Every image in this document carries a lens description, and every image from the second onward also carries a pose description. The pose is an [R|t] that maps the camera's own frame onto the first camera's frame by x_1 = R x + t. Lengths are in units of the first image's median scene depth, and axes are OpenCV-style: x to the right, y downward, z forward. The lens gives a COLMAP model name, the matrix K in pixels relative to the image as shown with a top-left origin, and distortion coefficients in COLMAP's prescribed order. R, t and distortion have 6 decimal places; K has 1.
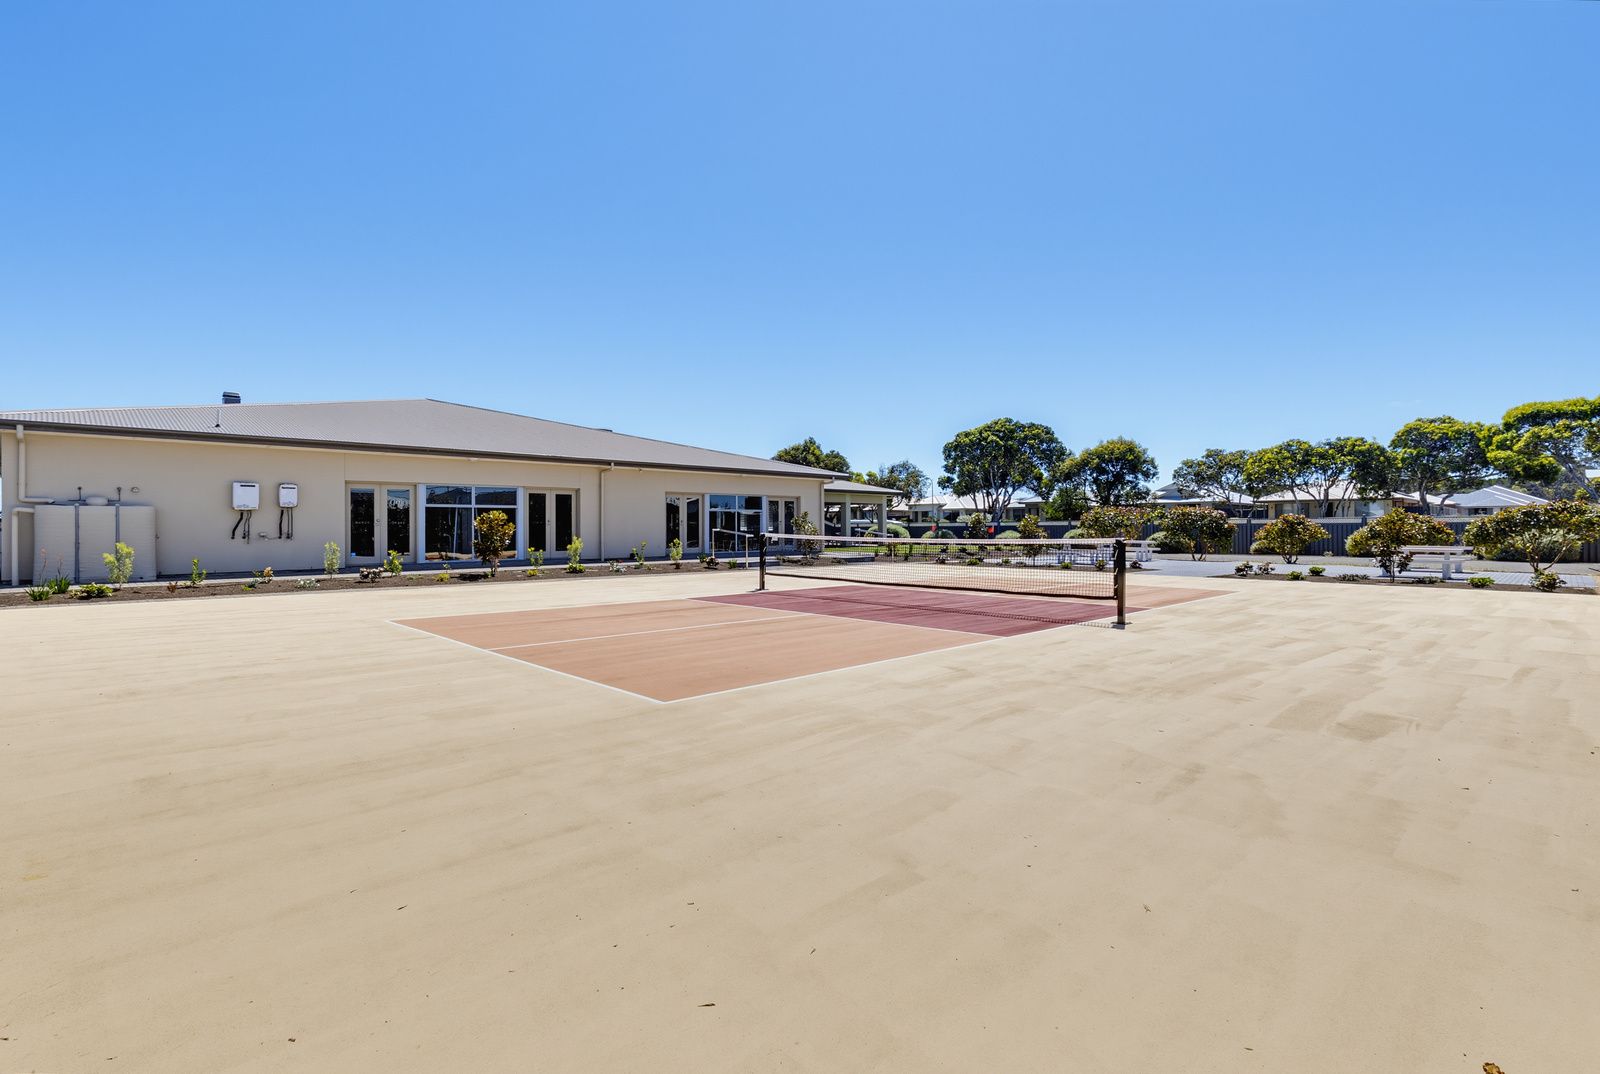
lens RADIAL K [[770.4, 0, 800.0], [0, 770.4, 537.0], [0, 0, 1]] dist [0.000081, 0.000011]
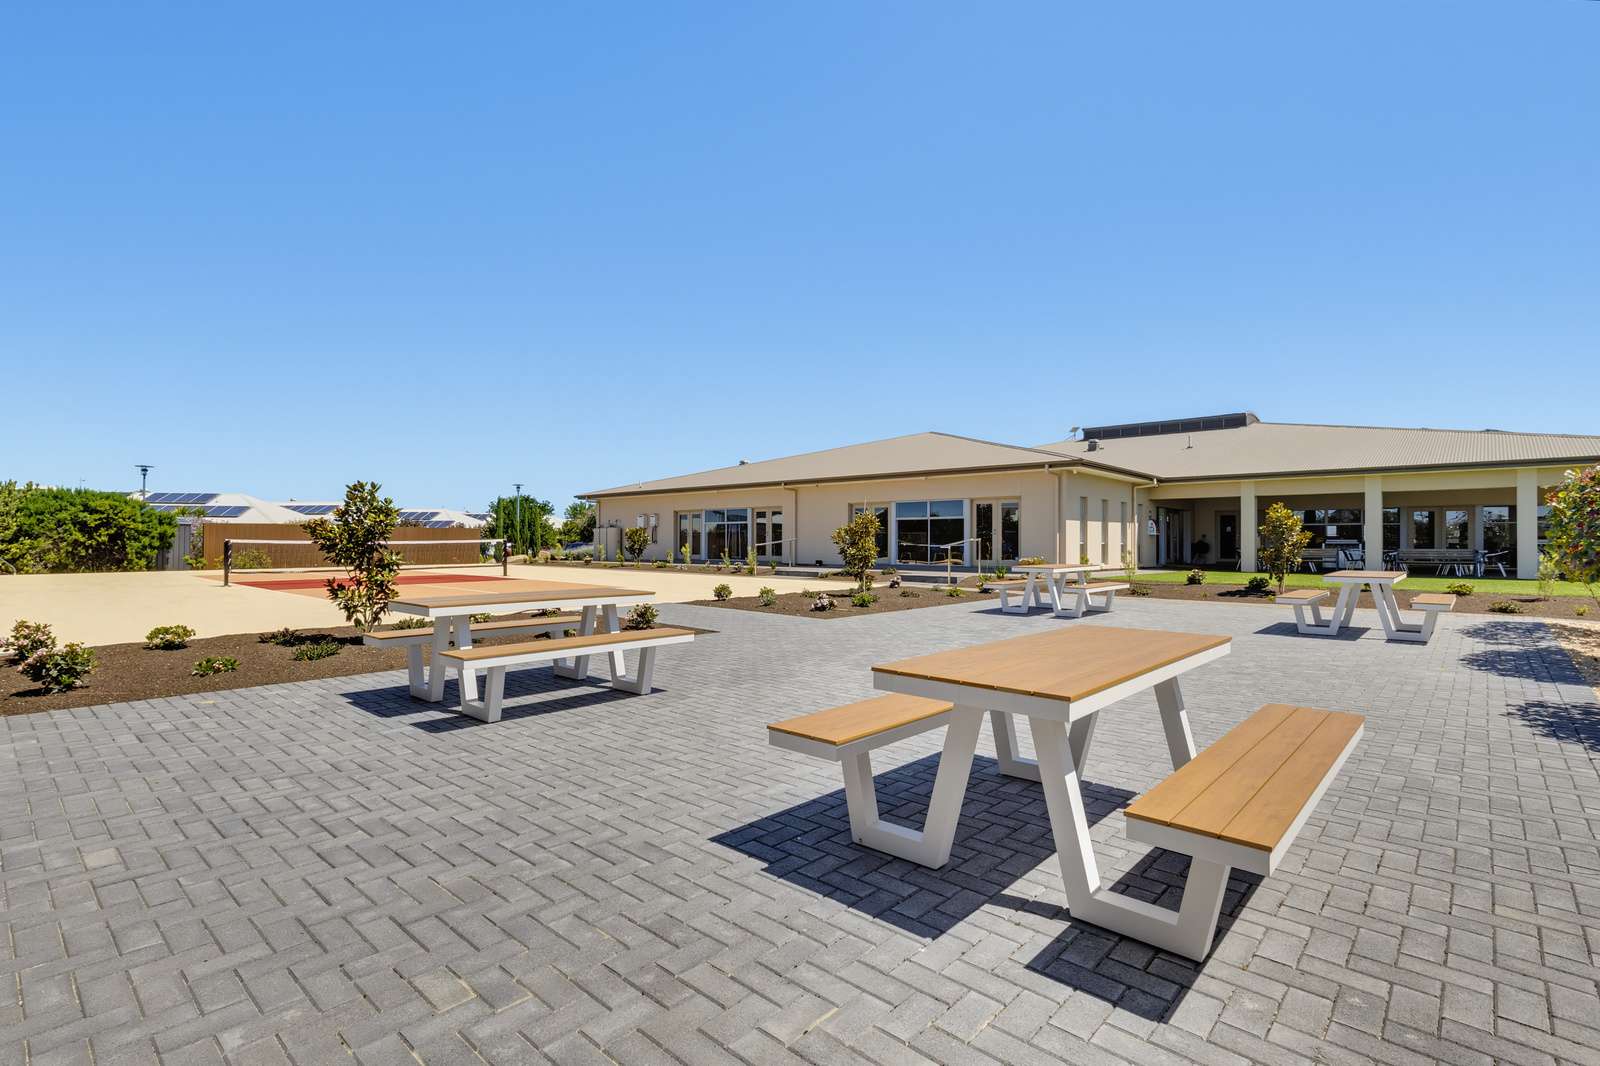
lens RADIAL K [[755.8, 0, 800.0], [0, 755.8, 533.0], [0, 0, 1]] dist [0.000345, 0.000021]
pose [[0.093207, -0.002904, -0.995643, 0.868981], [-0.010204, 0.999940, -0.003872, -0.014389], [0.995594, 0.010520, 0.093172, 0.868115]]
